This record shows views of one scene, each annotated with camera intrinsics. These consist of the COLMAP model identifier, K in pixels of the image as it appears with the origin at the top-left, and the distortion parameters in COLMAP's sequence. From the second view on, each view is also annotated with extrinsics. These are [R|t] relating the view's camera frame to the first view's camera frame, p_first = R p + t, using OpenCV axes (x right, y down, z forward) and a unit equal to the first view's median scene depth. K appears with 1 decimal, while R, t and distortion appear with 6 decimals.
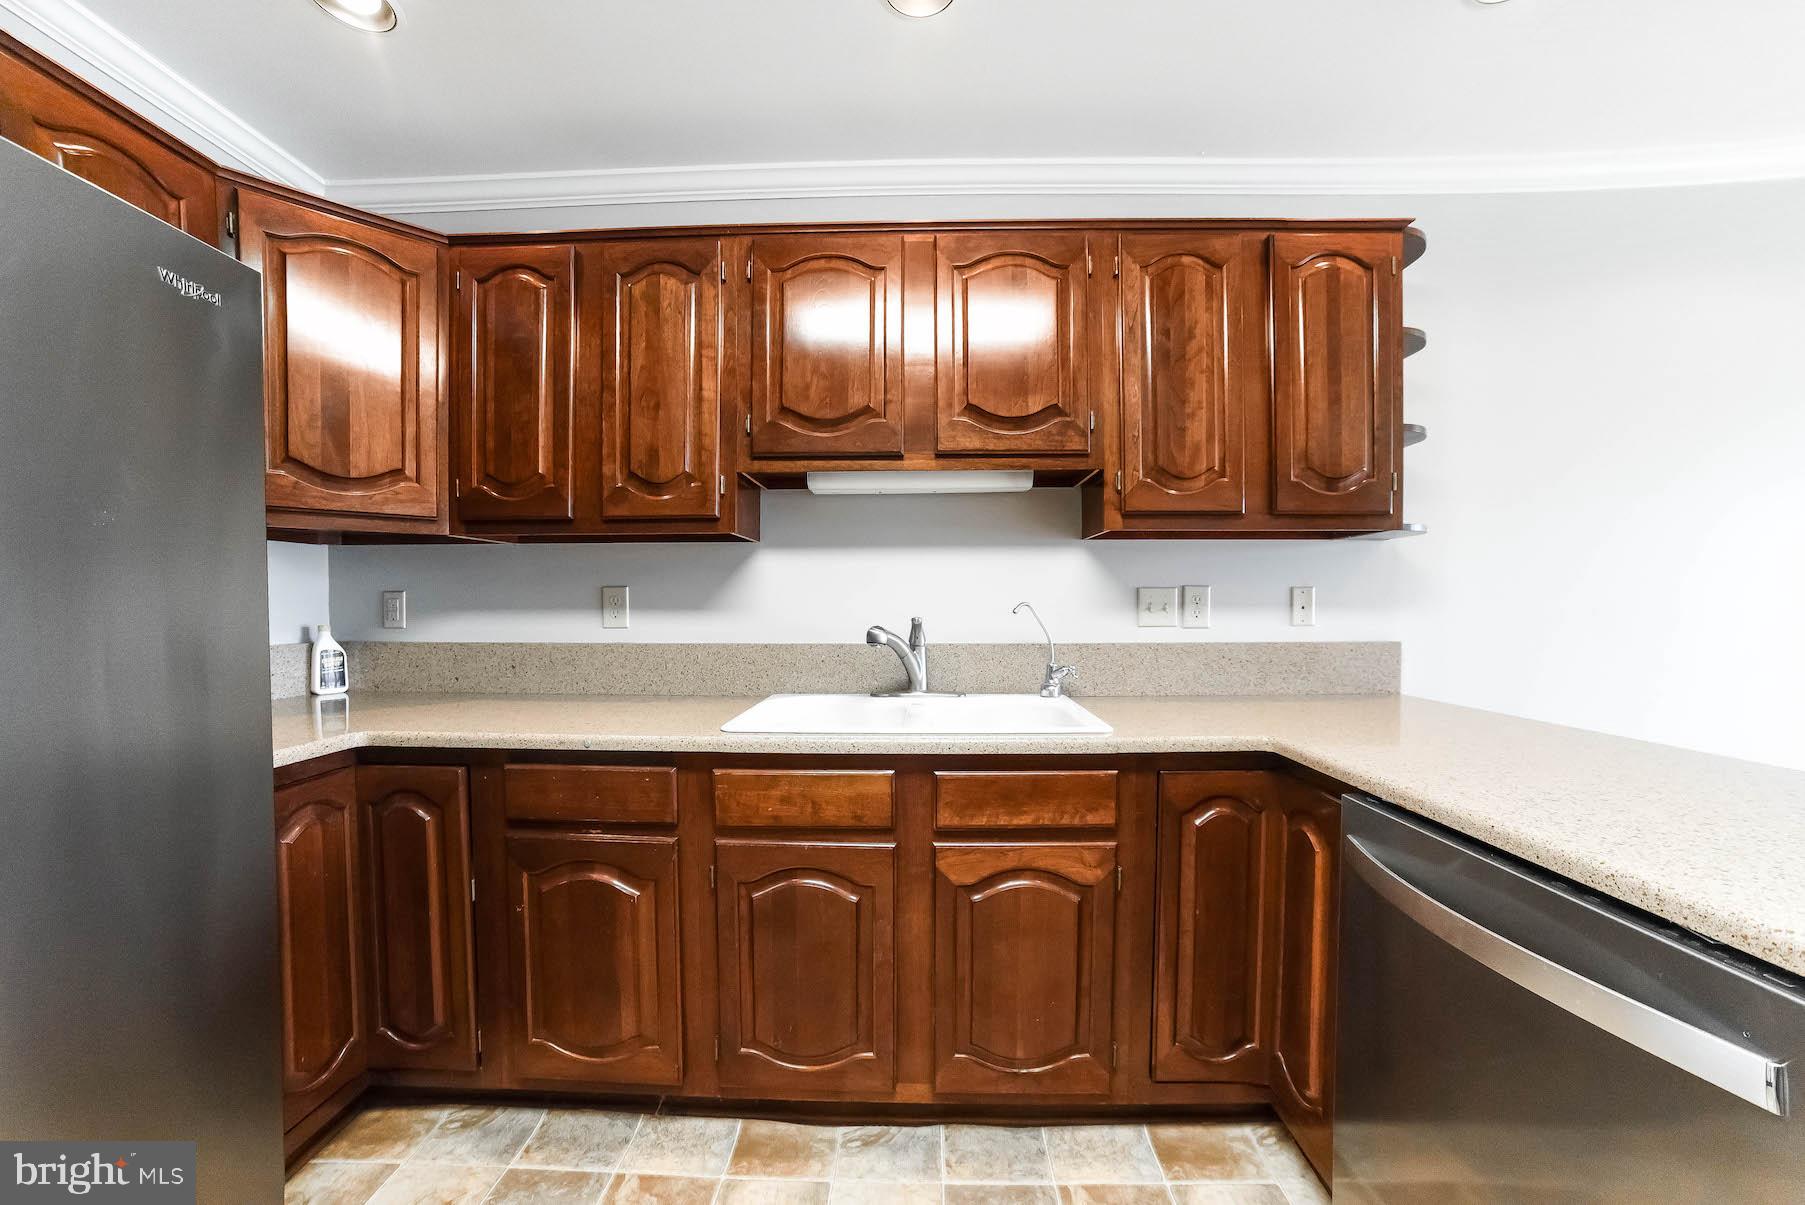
lens RADIAL K [[714.3, 0, 911.0], [0, 714.3, 615.6], [0, 0, 1]] dist [-0.082004, 0.032473]
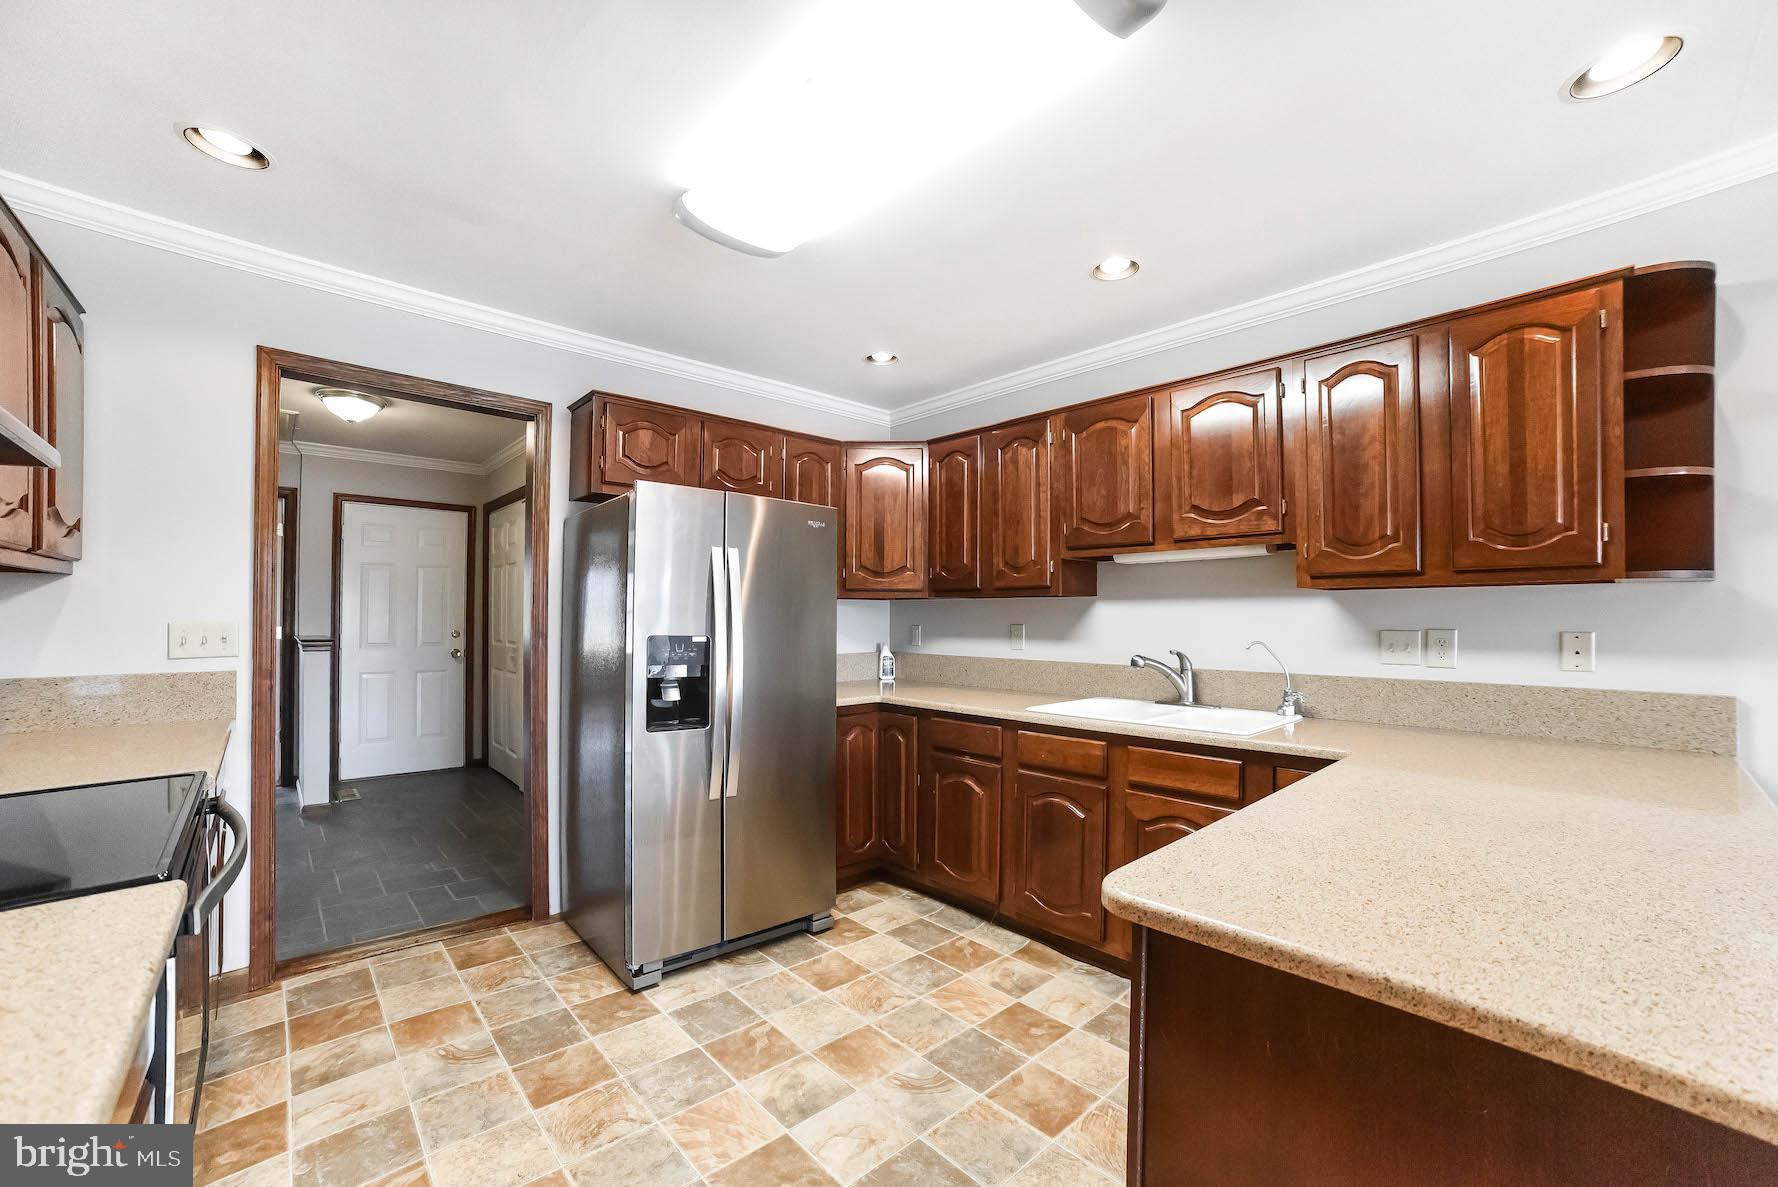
lens RADIAL K [[739.6, 0, 921.3], [0, 739.6, 604.4], [0, 0, 1]] dist [-0.085031, 0.039990]
pose [[0.712888, -0.006046, -0.701252, 0.732792], [-0.020422, 0.999360, -0.029377, -0.038465], [0.700981, 0.035263, 0.712308, -0.449246]]
